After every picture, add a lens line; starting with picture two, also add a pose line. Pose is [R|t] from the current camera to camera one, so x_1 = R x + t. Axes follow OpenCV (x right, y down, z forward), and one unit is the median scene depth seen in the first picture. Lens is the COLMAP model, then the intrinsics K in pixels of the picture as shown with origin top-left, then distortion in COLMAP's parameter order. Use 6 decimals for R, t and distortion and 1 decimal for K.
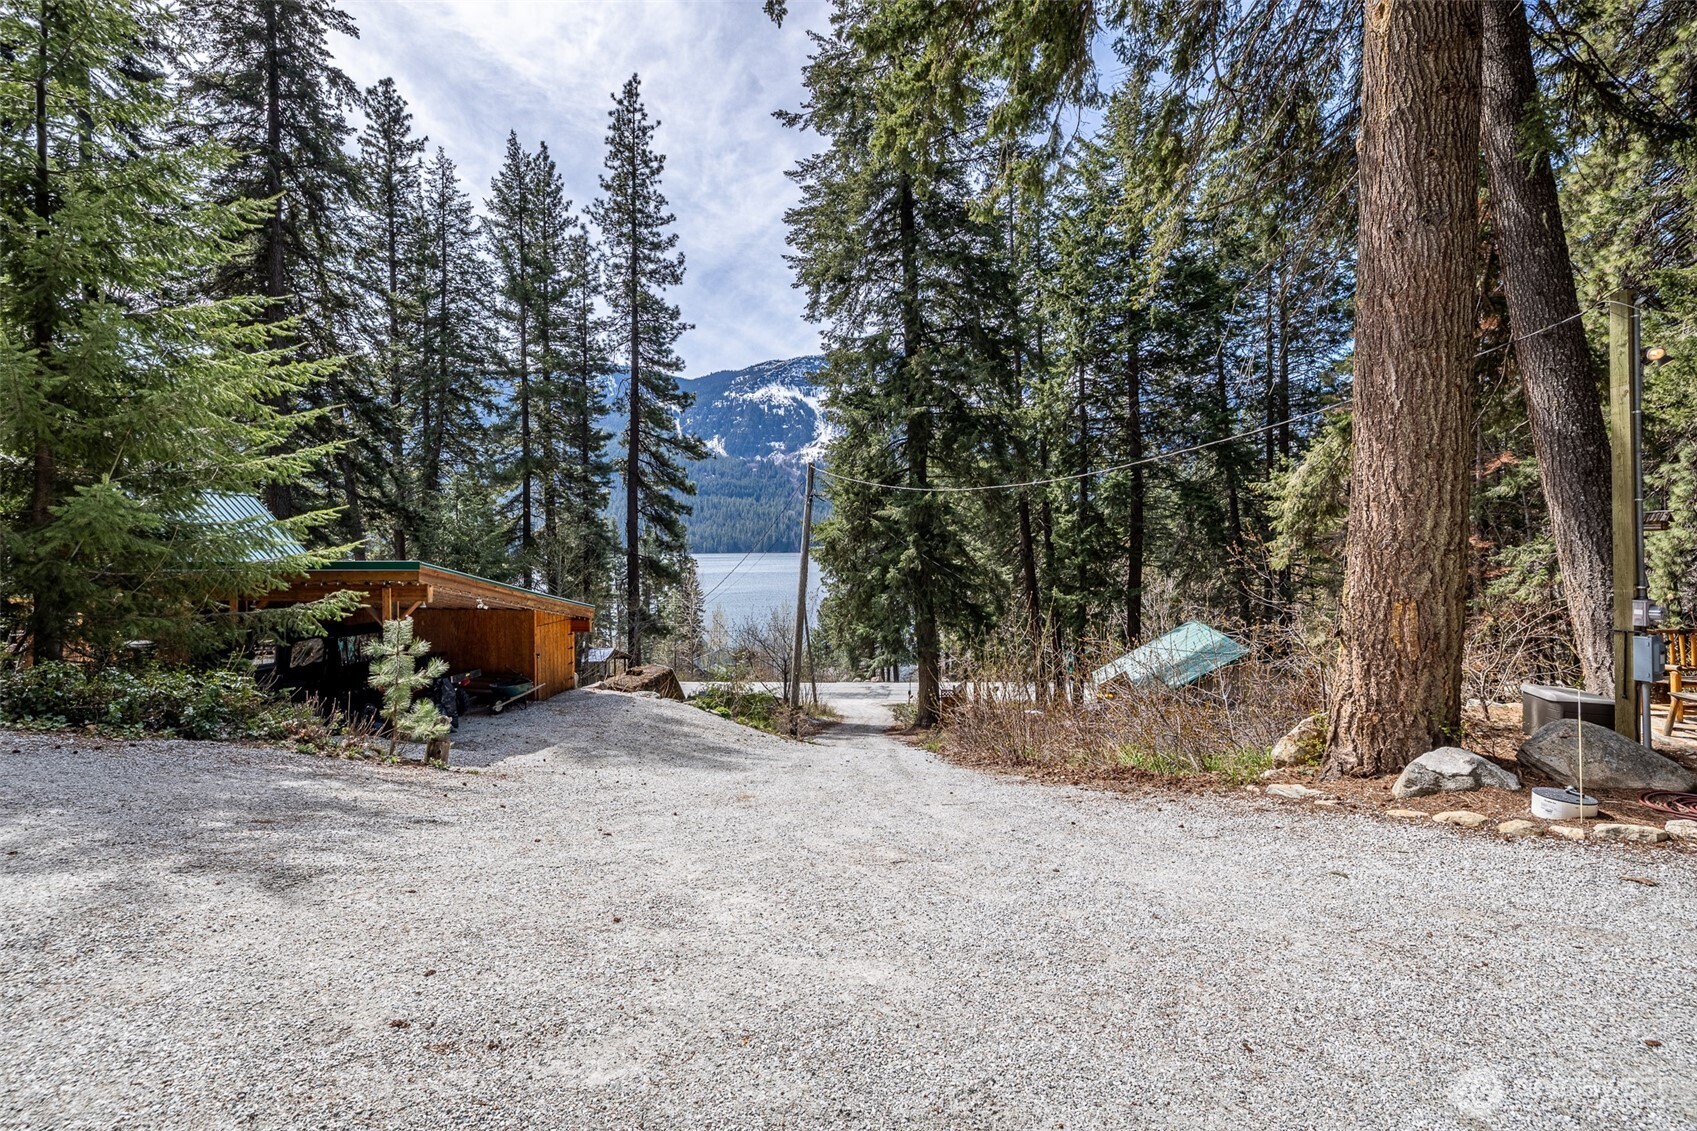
lens RADIAL K [[711.5, 0, 844.3], [0, 711.5, 562.5], [0, 0, 1]] dist [-0.000319, -0.000514]
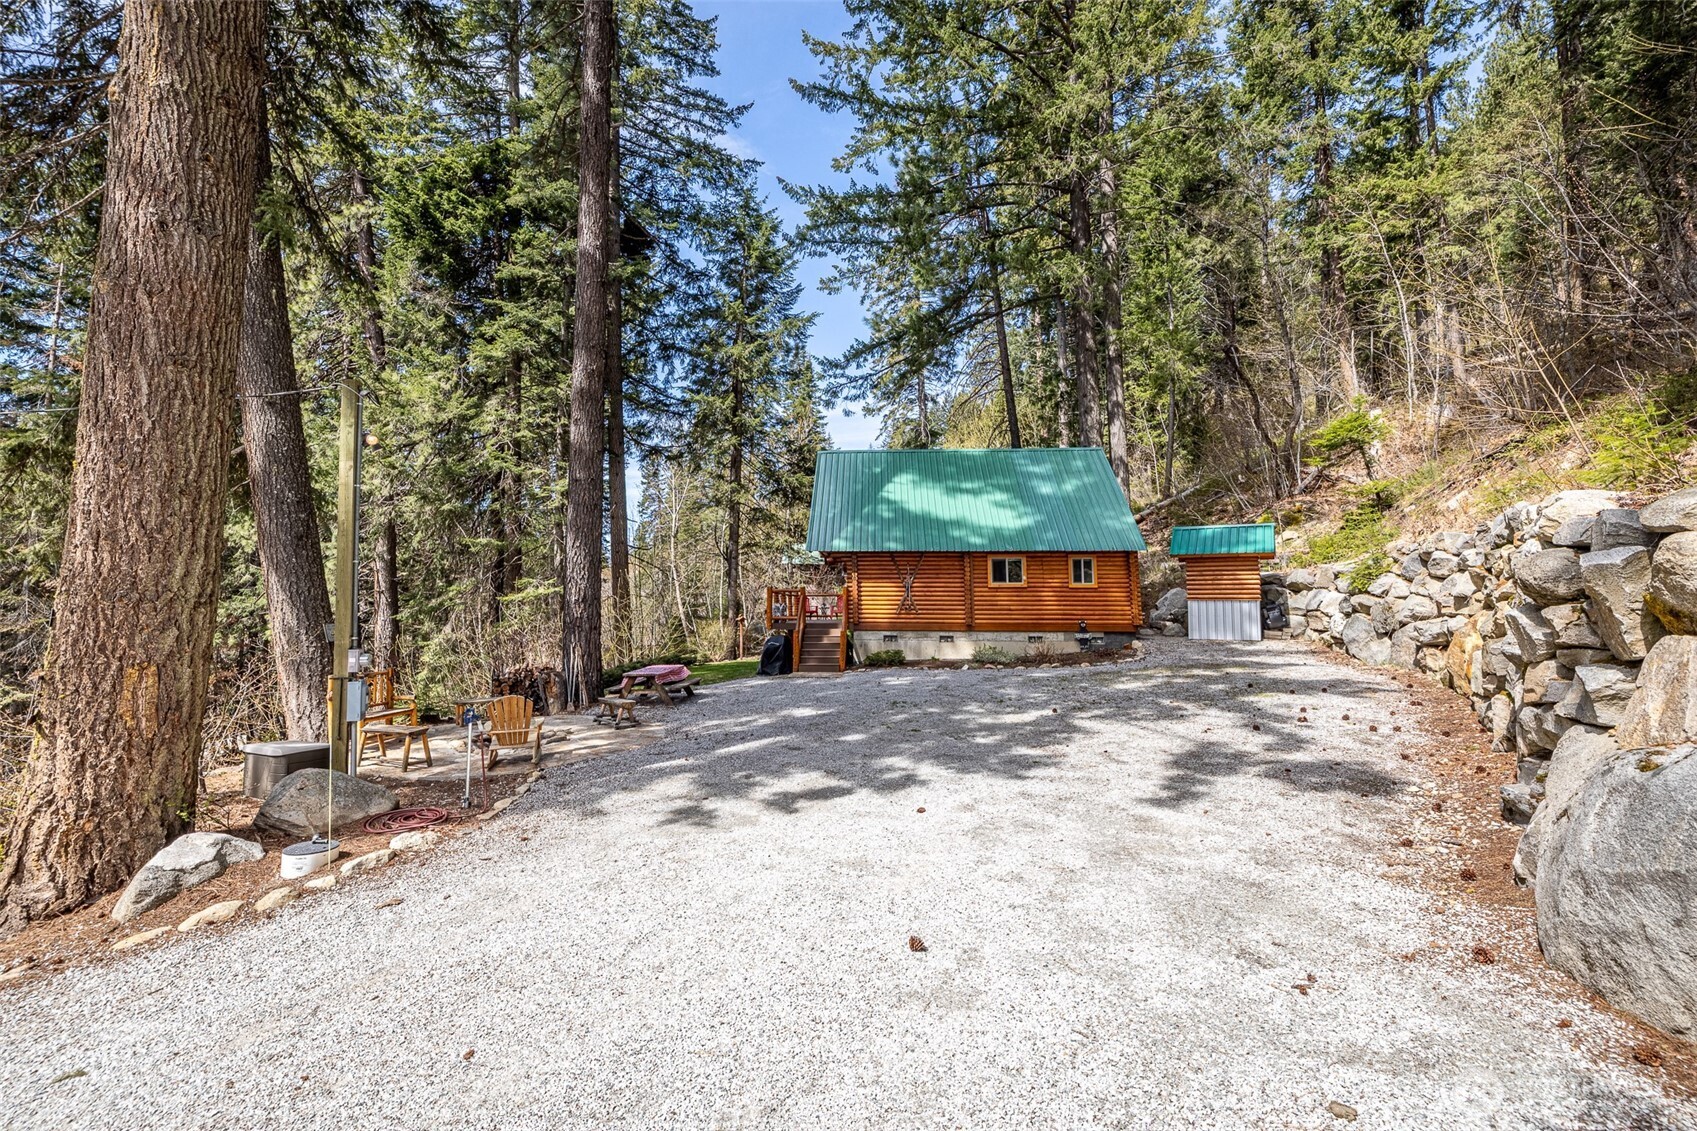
lens RADIAL K [[711.5, 0, 848.5], [0, 711.5, 551.8], [0, 0, 1]] dist [-0.000319, -0.000514]
pose [[0.063416, 0.081332, 0.994668, 0.024067], [0.025772, 0.996208, -0.083101, 0.013070], [-0.997654, 0.030904, 0.061080, 0.143399]]
